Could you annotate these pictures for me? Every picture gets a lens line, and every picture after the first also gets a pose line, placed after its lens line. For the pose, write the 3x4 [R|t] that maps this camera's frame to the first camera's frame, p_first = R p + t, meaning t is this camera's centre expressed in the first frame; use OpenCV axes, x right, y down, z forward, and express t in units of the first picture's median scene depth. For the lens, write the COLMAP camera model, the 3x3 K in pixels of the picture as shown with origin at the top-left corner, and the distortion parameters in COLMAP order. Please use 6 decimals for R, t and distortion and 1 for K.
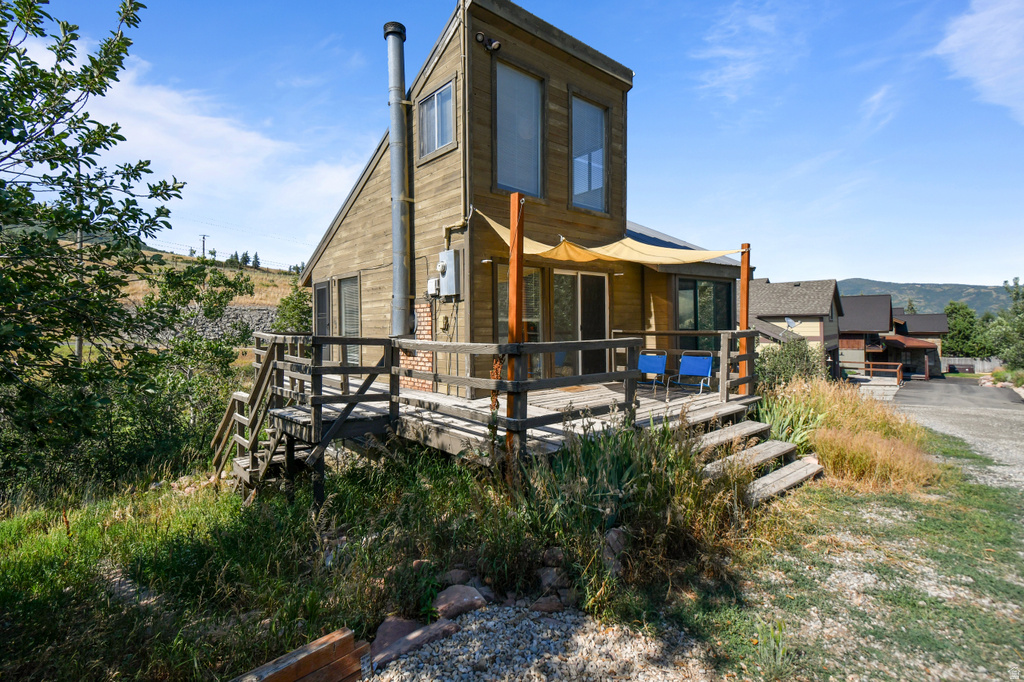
lens RADIAL K [[496.2, 0, 512.0], [0, 496.2, 341.0], [0, 0, 1]] dist [-0.000825, -0.000015]
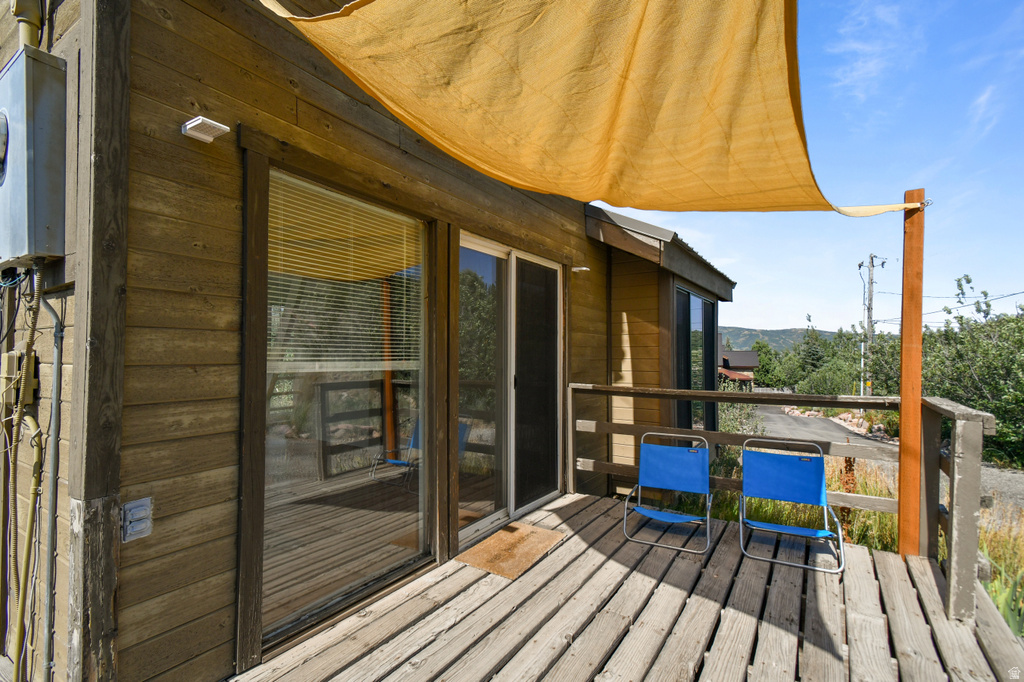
lens RADIAL K [[474.8, 0, 512.0], [0, 474.8, 341.0], [0, 0, 1]] dist [0.023437, -0.000047]
pose [[0.961222, 0.020053, 0.275047, 0.023523], [-0.002665, 0.997982, -0.063449, -0.035862], [-0.275764, 0.060255, 0.959335, 0.606793]]
